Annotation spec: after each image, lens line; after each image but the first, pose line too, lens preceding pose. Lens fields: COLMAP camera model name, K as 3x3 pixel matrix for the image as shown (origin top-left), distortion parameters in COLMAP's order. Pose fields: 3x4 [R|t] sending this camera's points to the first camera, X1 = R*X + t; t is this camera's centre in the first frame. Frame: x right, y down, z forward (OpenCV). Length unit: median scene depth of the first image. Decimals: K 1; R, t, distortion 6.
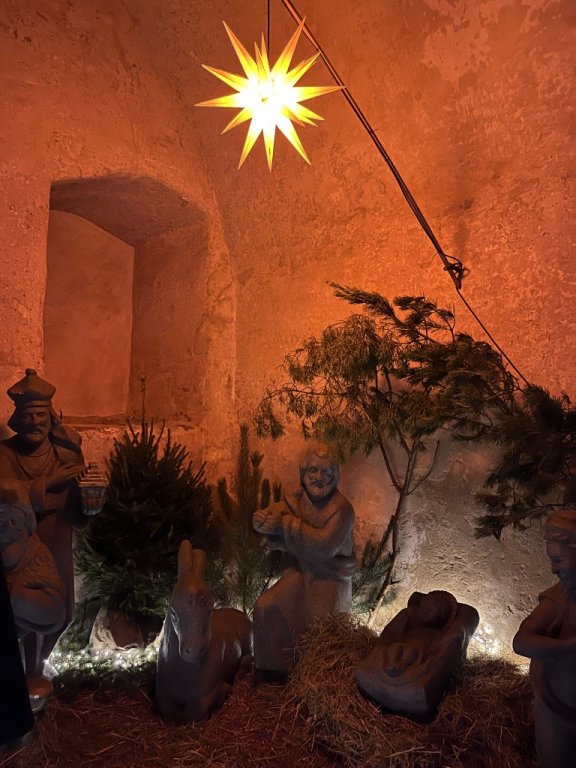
lens RADIAL K [[577.5, 0, 285.7], [0, 577.5, 385.3], [0, 0, 1]] dist [0.046704, -0.077425]
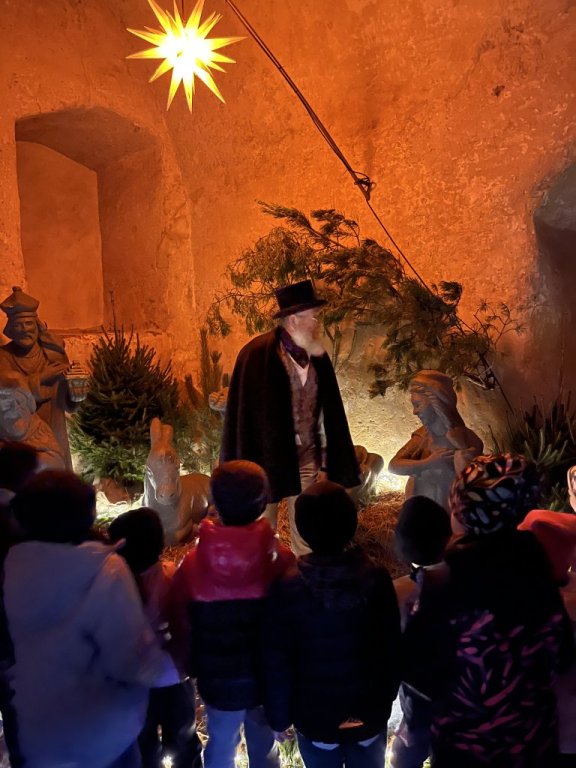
lens RADIAL K [[577.5, 0, 275.5], [0, 577.5, 389.7], [0, 0, 1]] dist [0.046704, -0.077425]
pose [[0.998736, -0.050238, -0.001494, 0.091158], [0.049875, 0.986974, 0.152956, 0.025193], [-0.006210, -0.152837, 0.988232, -0.232547]]
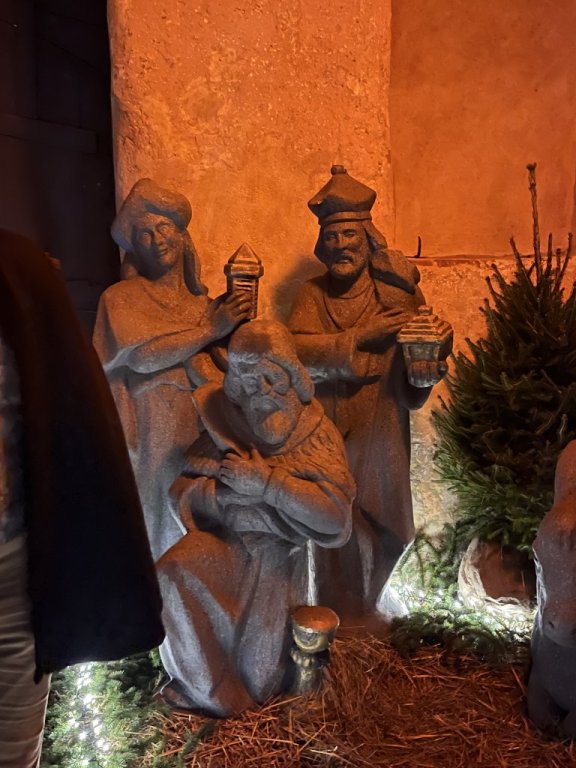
lens RADIAL K [[815.0, 0, 277.3], [0, 815.0, 395.9], [0, 0, 1]] dist [0.028582, 0.000000]
pose [[0.733403, 0.047157, -0.678156, 0.145977], [0.072122, 0.986563, 0.146601, 0.085655], [0.675957, -0.156428, 0.720147, 0.236673]]
